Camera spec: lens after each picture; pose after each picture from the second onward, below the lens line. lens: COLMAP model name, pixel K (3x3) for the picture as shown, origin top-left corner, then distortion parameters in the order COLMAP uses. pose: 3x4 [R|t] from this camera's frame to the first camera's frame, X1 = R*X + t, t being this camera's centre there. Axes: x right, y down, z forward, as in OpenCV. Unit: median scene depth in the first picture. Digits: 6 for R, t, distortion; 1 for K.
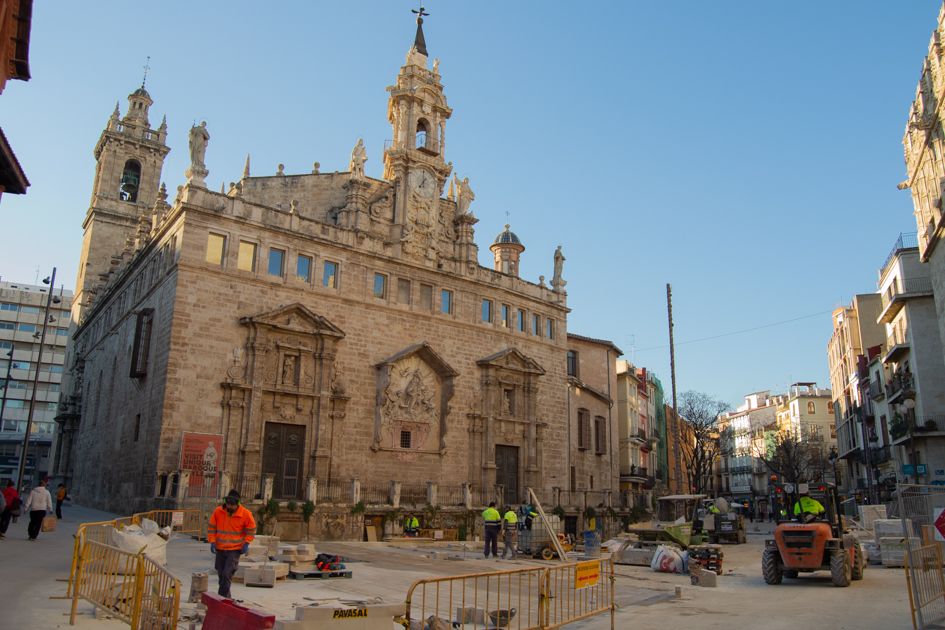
lens RADIAL K [[753.3, 0, 483.5], [0, 753.3, 303.4], [0, 0, 1]] dist [-0.092535, 0.035258]
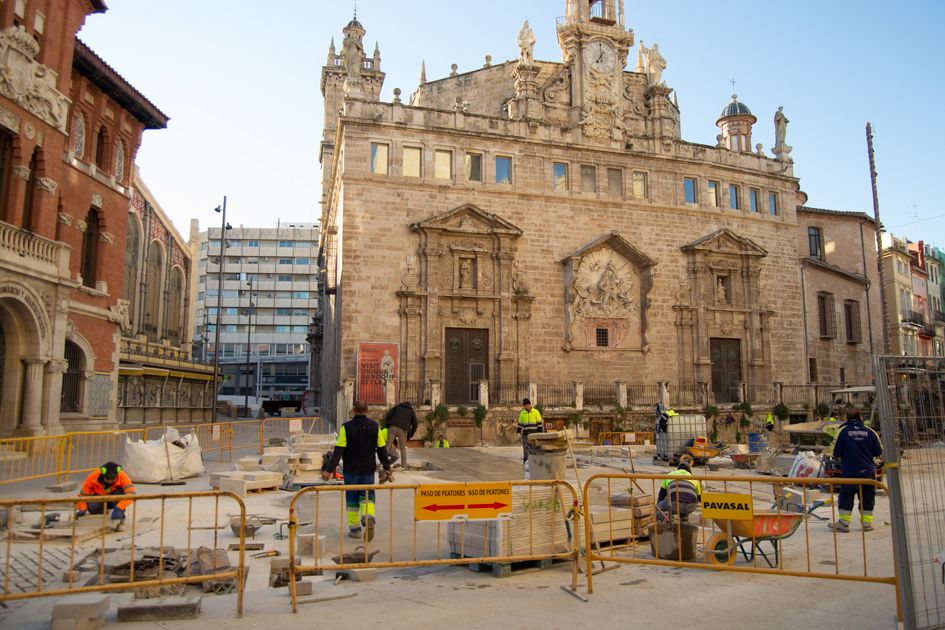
lens RADIAL K [[753.3, 0, 483.7], [0, 753.3, 295.6], [0, 0, 1]] dist [-0.092535, 0.035258]
pose [[0.927381, -0.072611, -0.367003, 0.102184], [0.114050, 0.989160, 0.092489, 0.025737], [0.356309, -0.127630, 0.925610, 0.087521]]
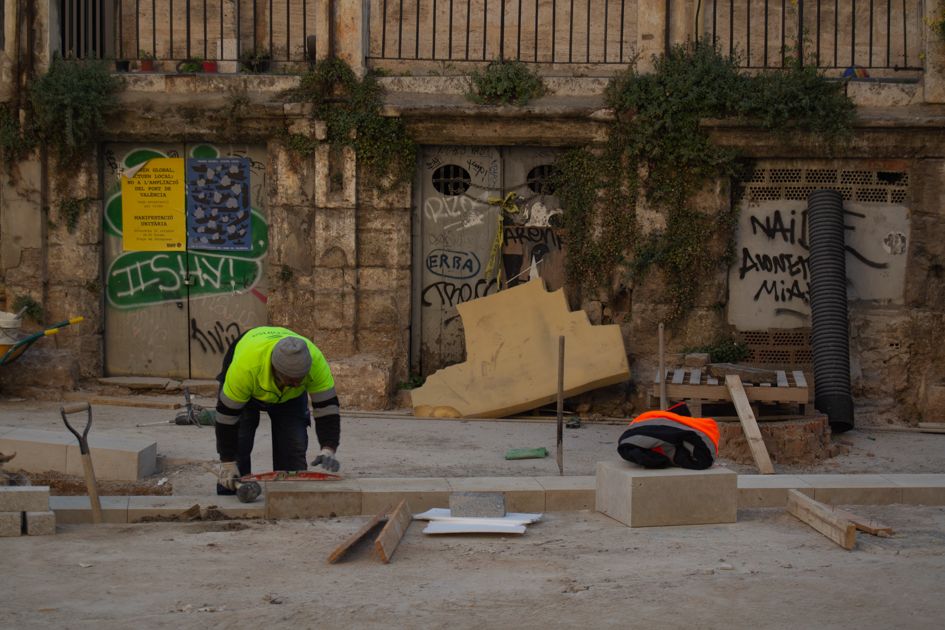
lens RADIAL K [[2202.0, 0, 475.2], [0, 2202.0, 308.3], [0, 0, 1]] dist [-0.030708, 0.000000]
pose [[0.679319, 0.061305, -0.731278, 0.447642], [0.194032, 0.946035, 0.259555, 0.231325], [0.707727, -0.318212, 0.630765, 0.814110]]
